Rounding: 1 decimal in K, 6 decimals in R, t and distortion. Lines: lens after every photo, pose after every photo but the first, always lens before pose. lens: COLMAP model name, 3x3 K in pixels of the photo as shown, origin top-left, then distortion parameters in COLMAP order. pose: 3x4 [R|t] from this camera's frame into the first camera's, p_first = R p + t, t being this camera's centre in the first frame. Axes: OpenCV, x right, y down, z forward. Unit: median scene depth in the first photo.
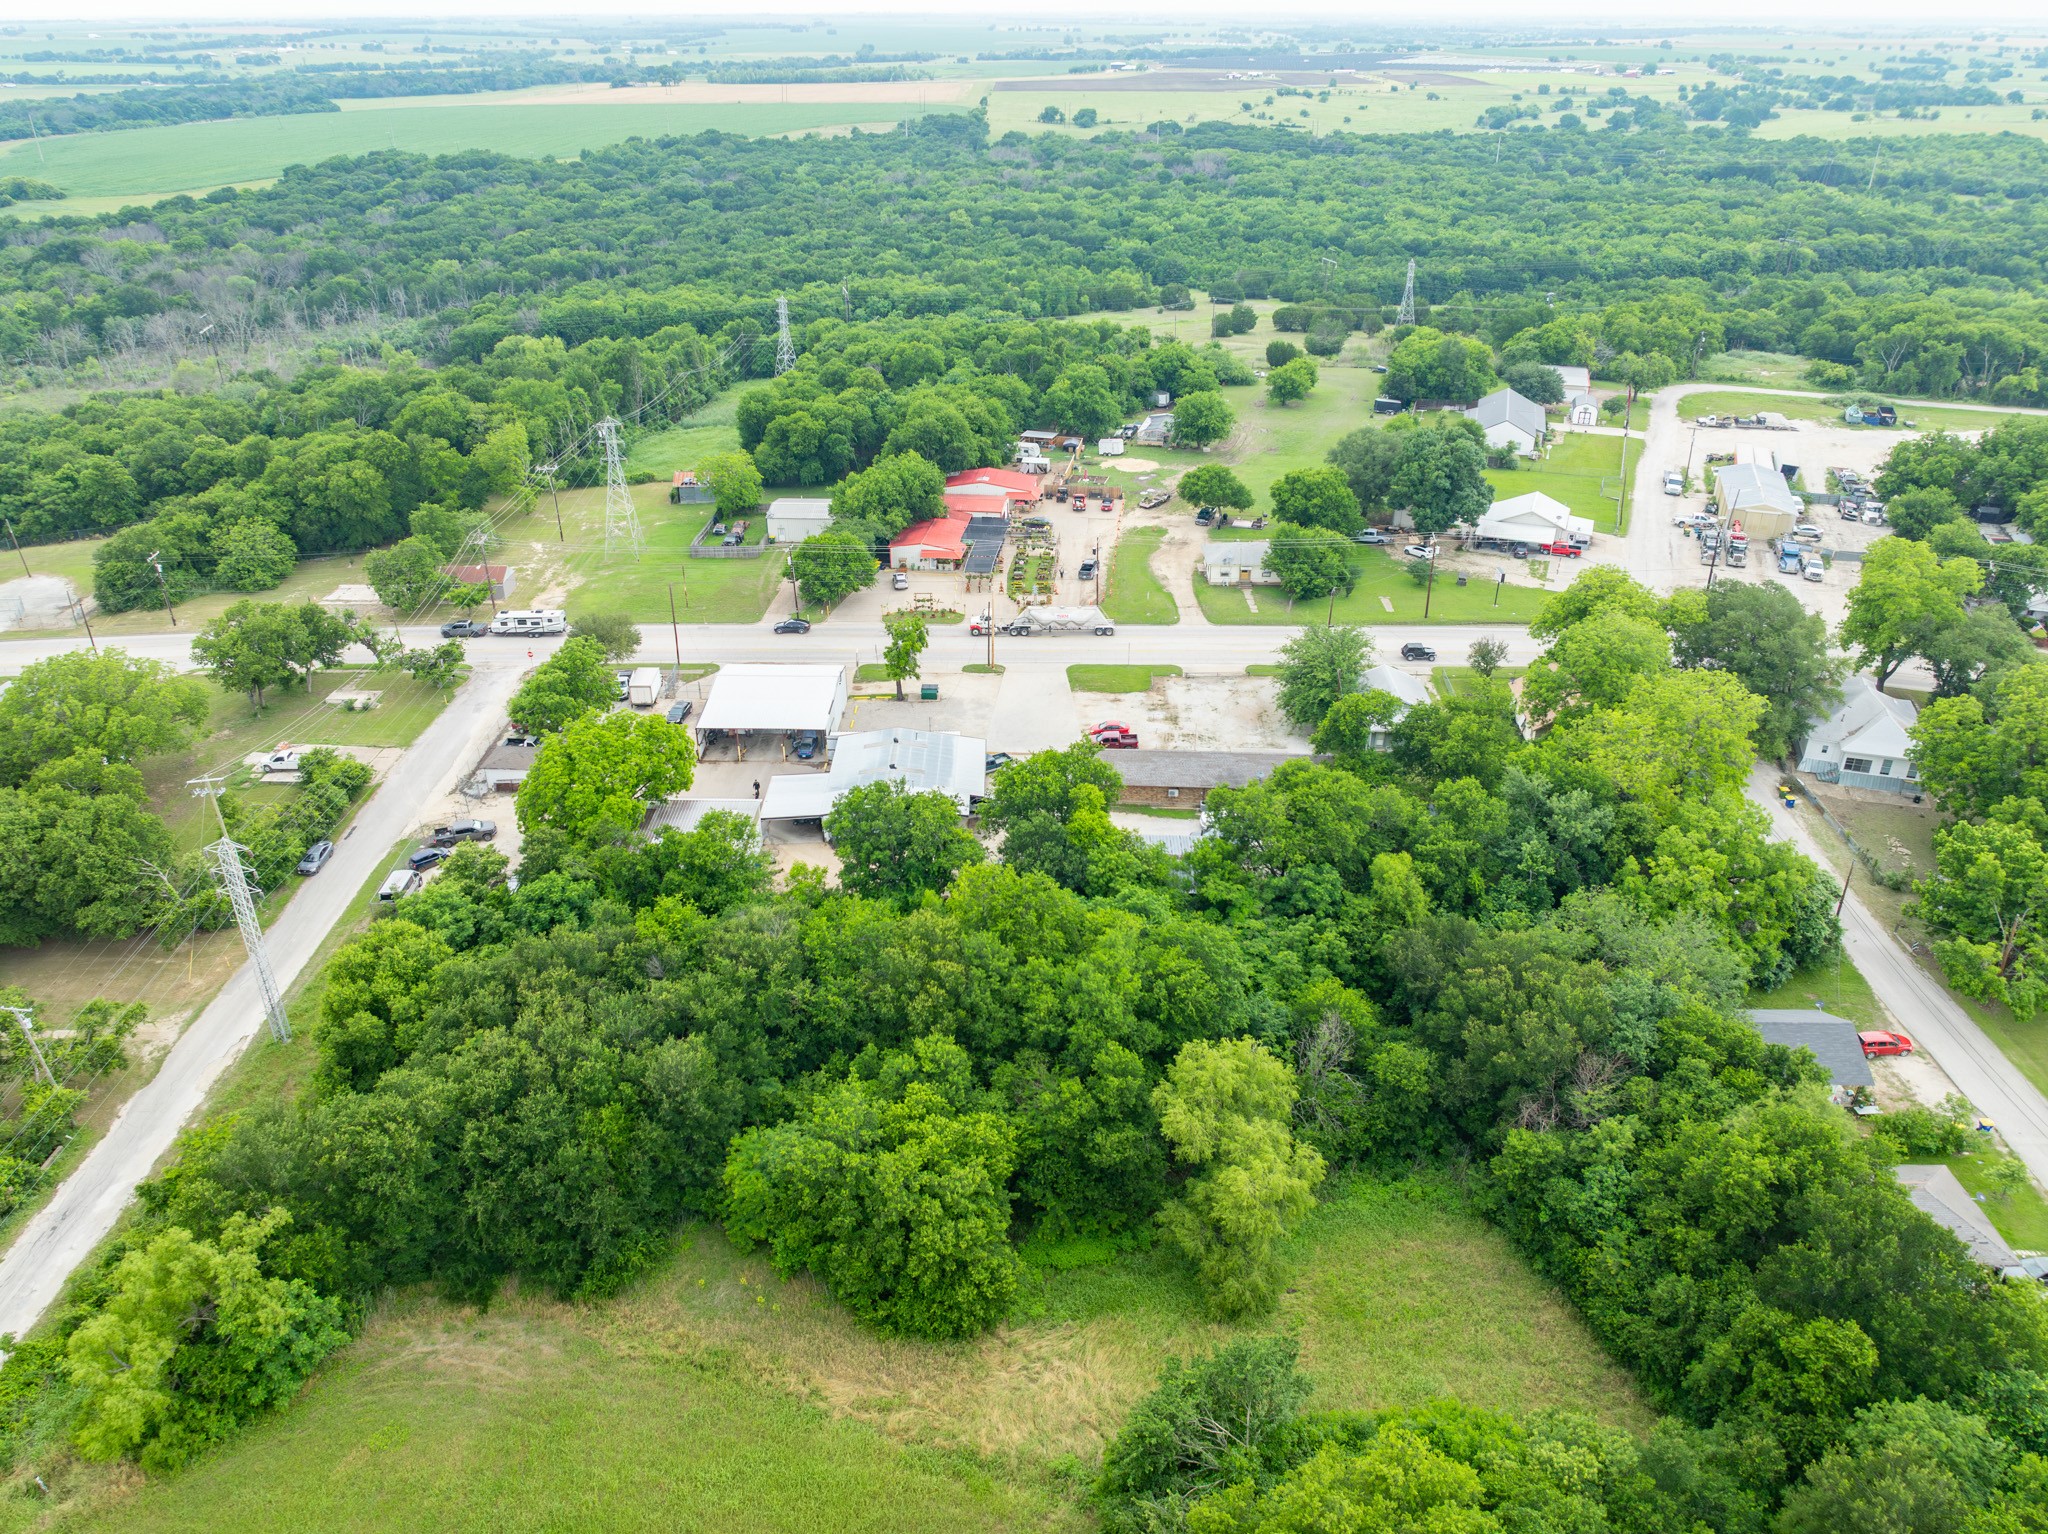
lens RADIAL K [[1436.6, 0, 1026.3], [0, 1436.6, 762.3], [0, 0, 1]] dist [-0.036355, 0.022828]
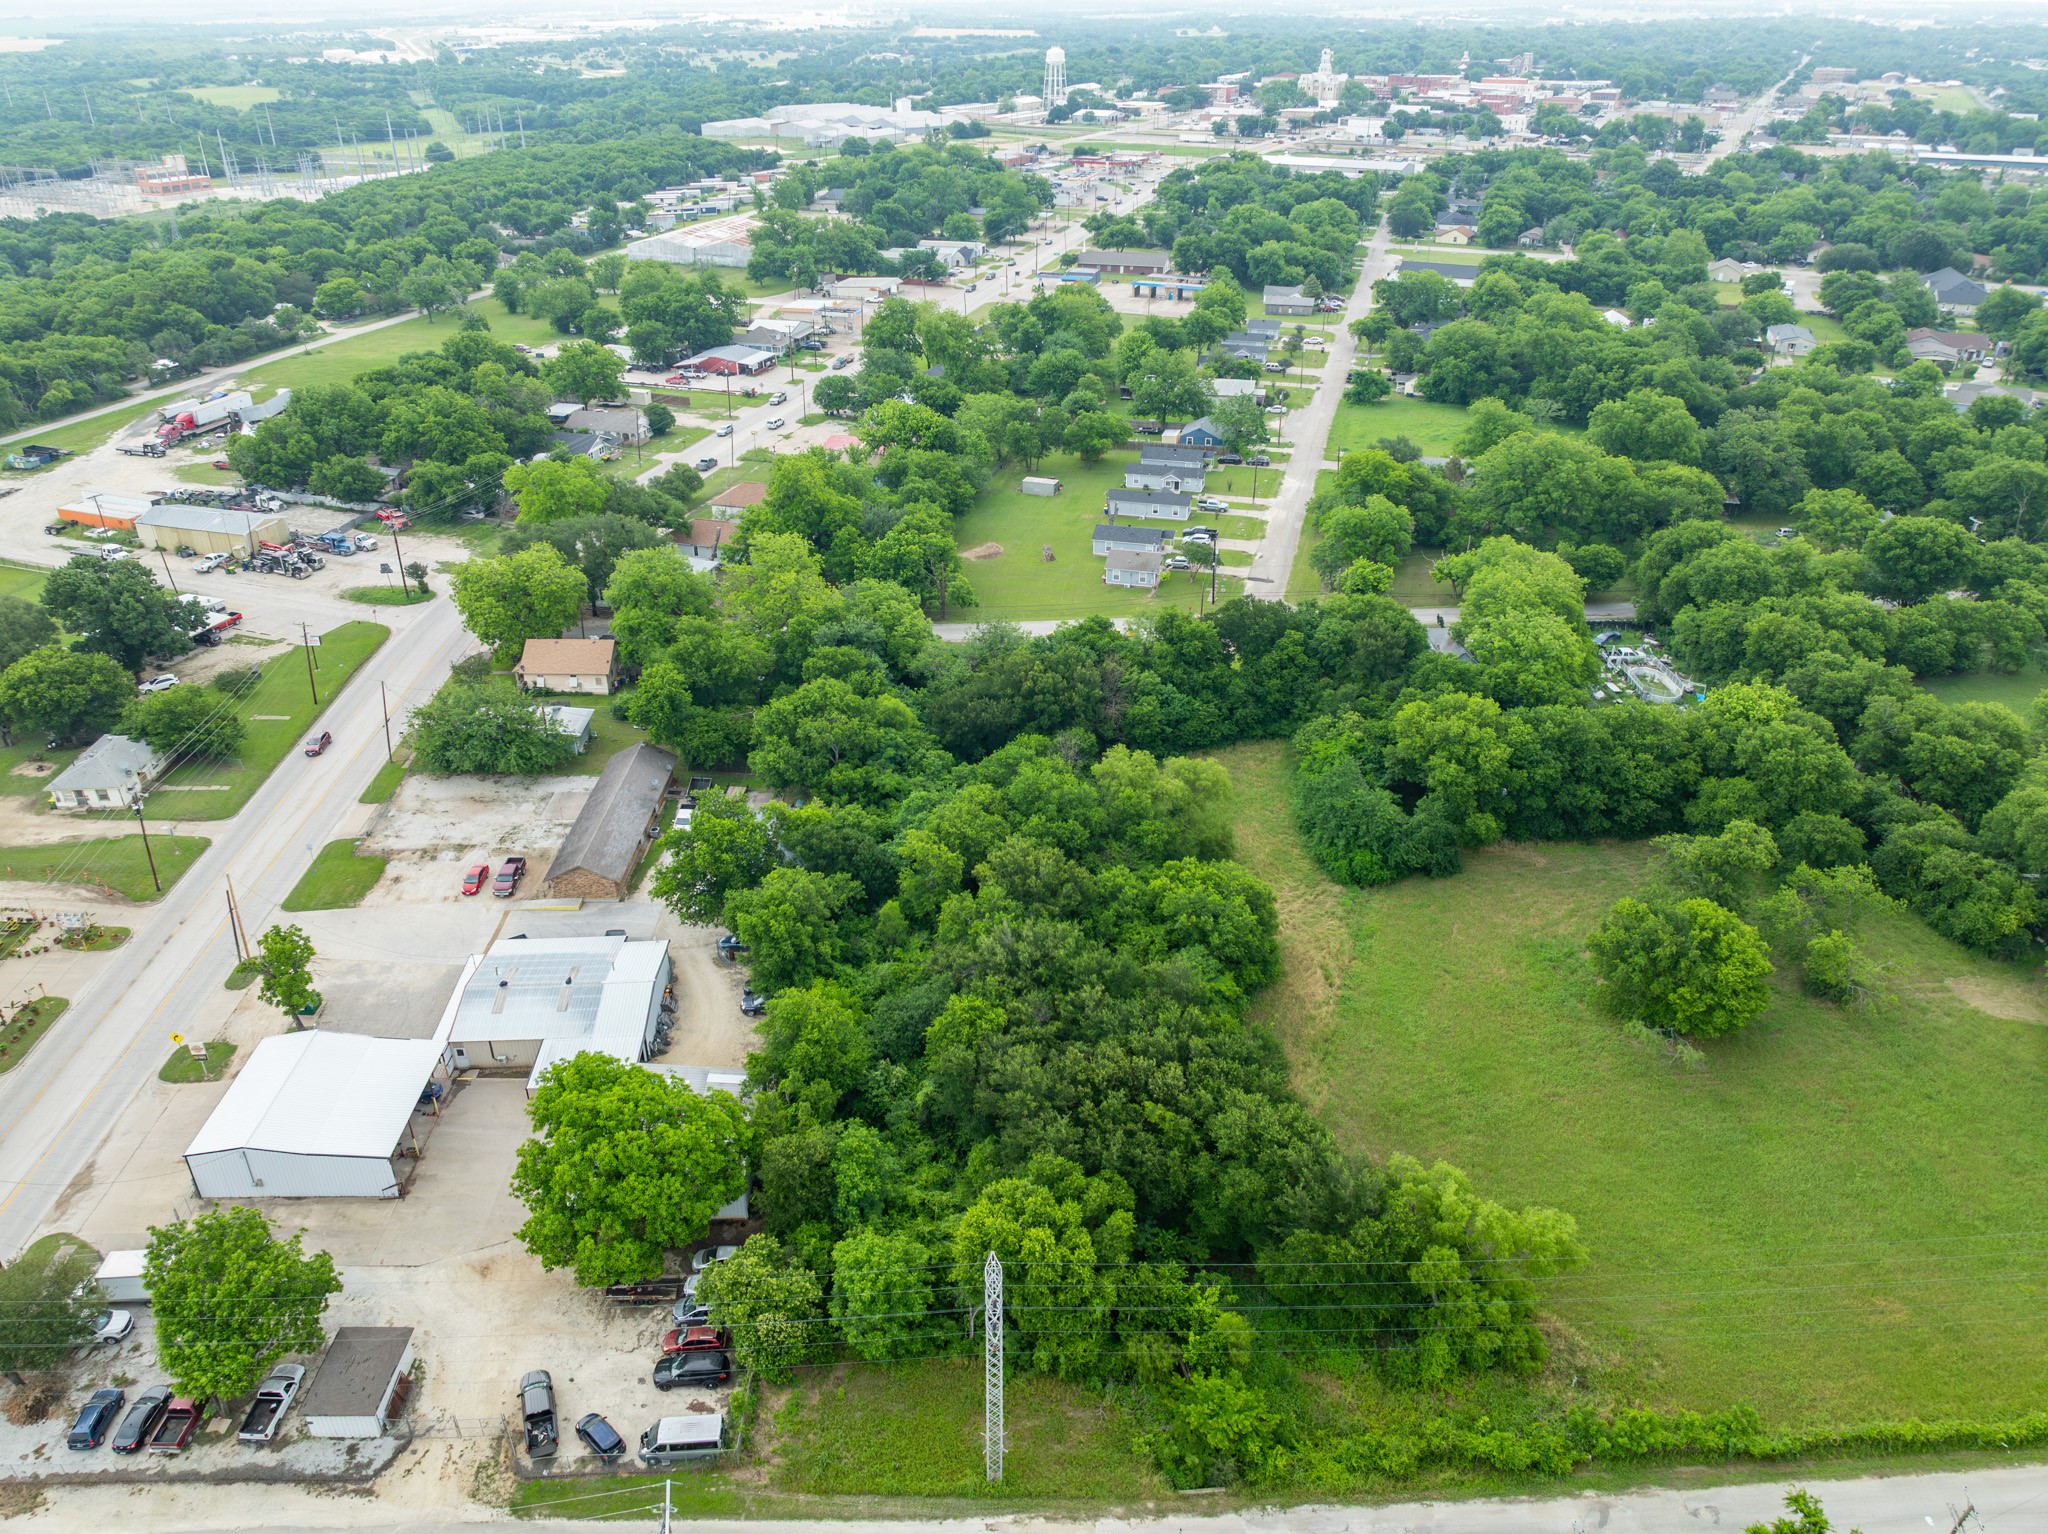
lens RADIAL K [[1436.6, 0, 1026.3], [0, 1436.6, 762.3], [0, 0, 1]] dist [-0.036355, 0.022828]
pose [[-0.056240, -0.471917, 0.879848, -1.018101], [0.466534, 0.766696, 0.441047, -0.443445], [-0.882713, 0.435283, 0.177047, 0.663195]]
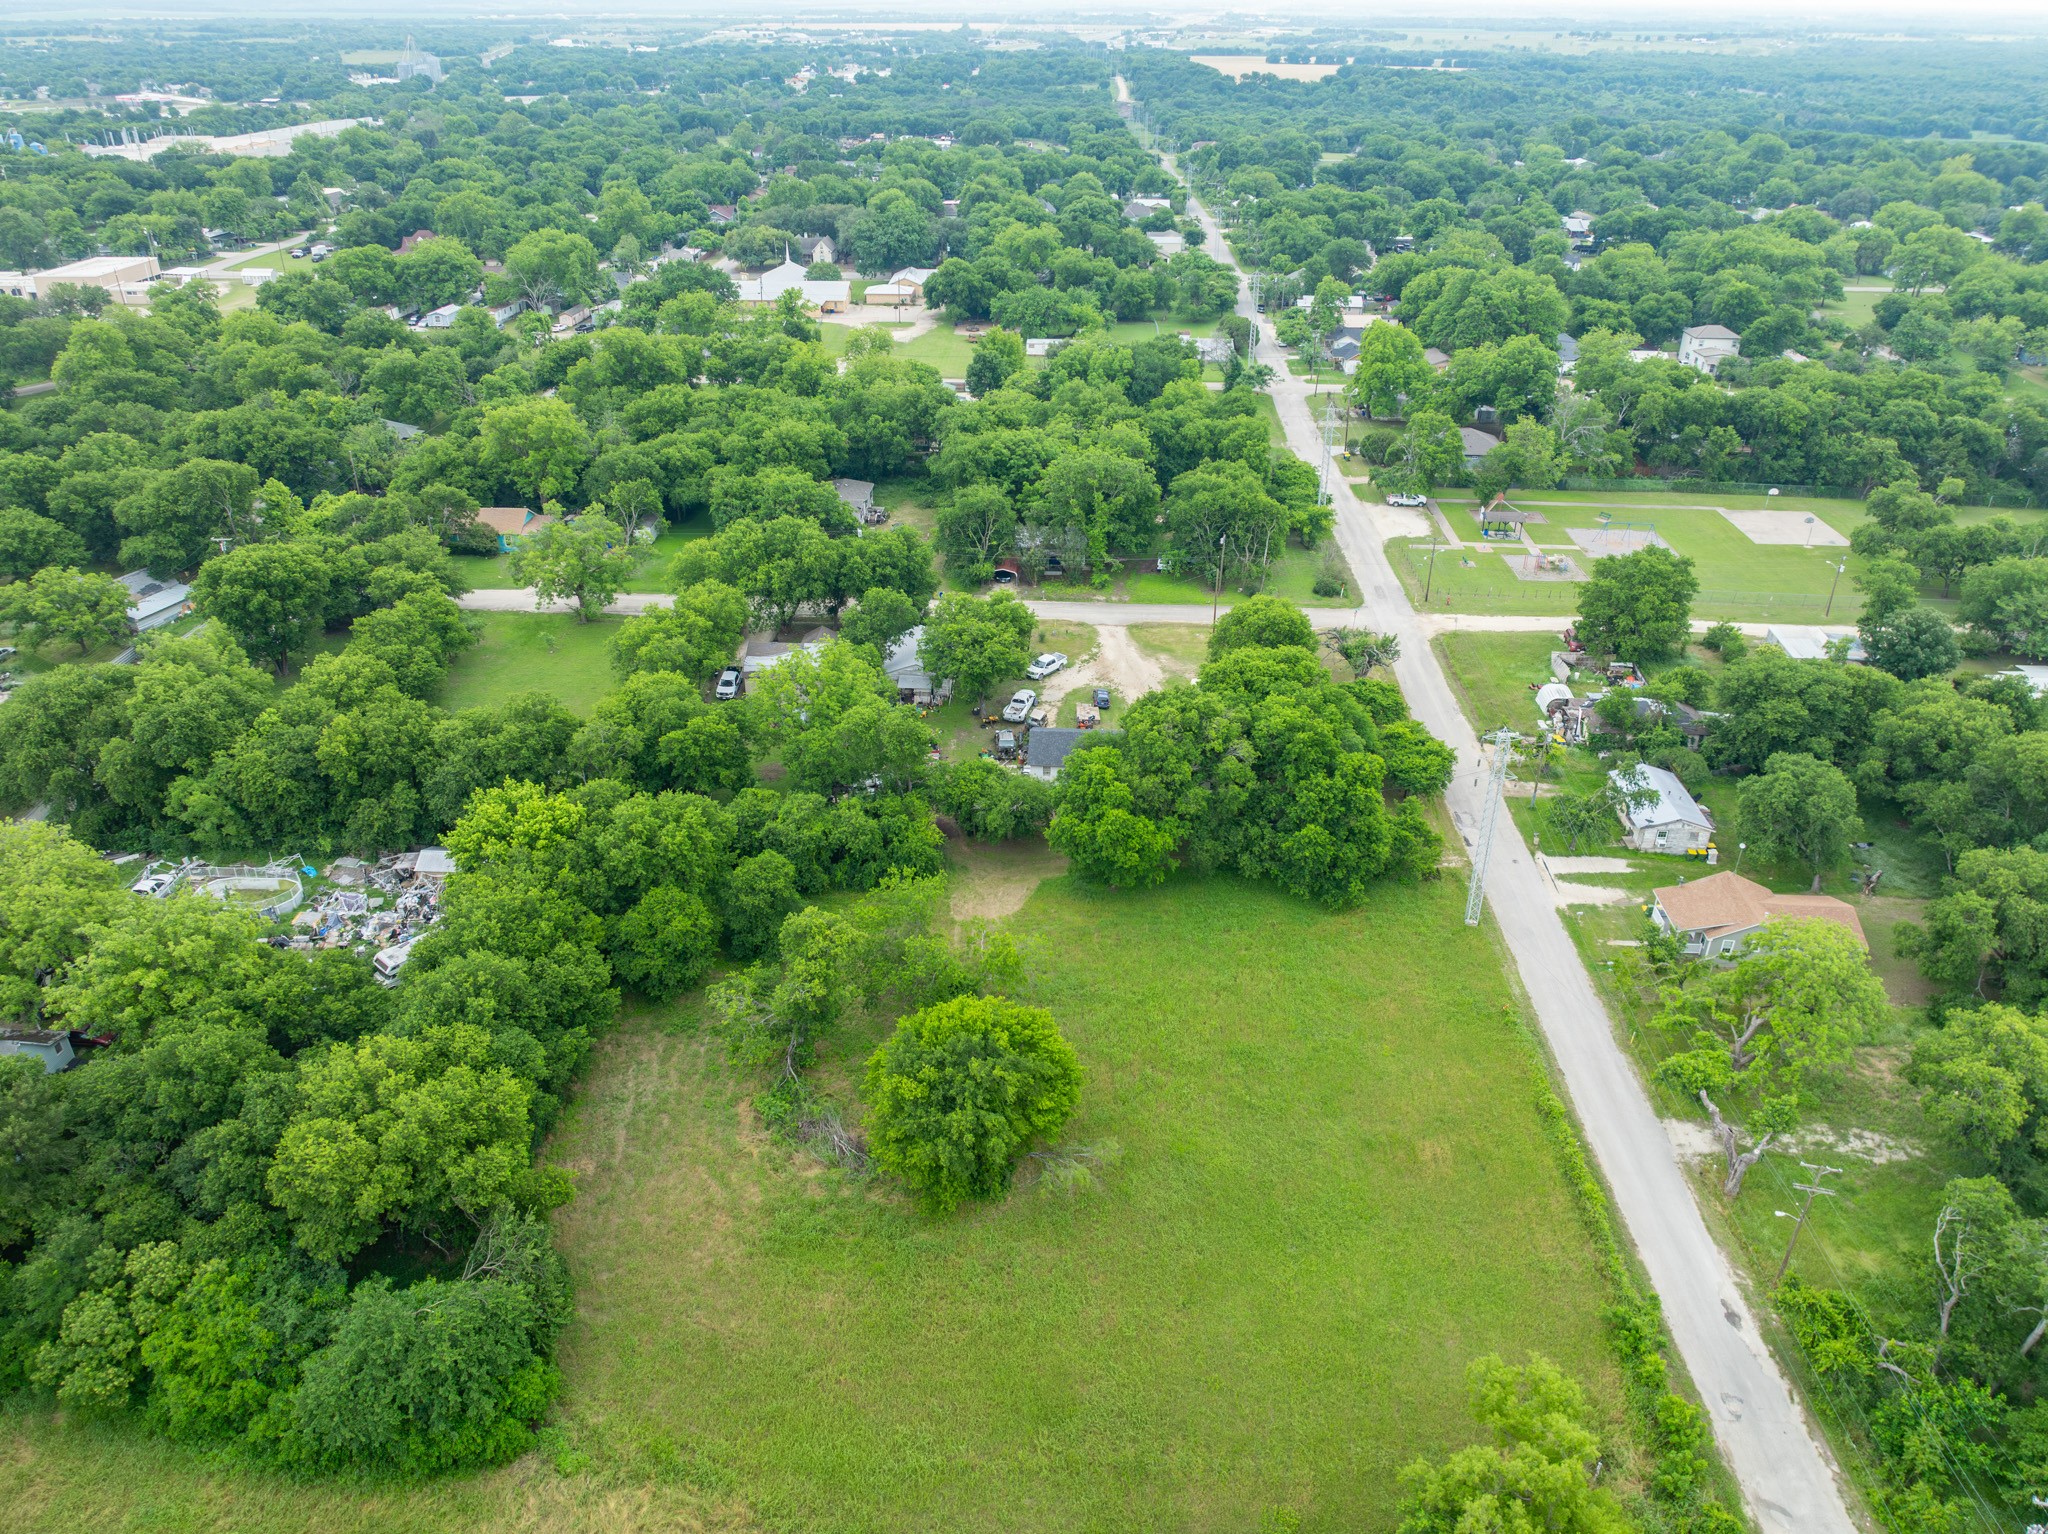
lens RADIAL K [[1432.6, 0, 1024.0], [0, 1432.6, 767.0], [0, 0, 1]] dist [-0.034866, 0.024214]
pose [[-0.999738, -0.012494, 0.019159, -0.207558], [0.009012, 0.554690, 0.832009, -0.413774], [-0.021022, 0.831964, -0.554432, 0.788103]]
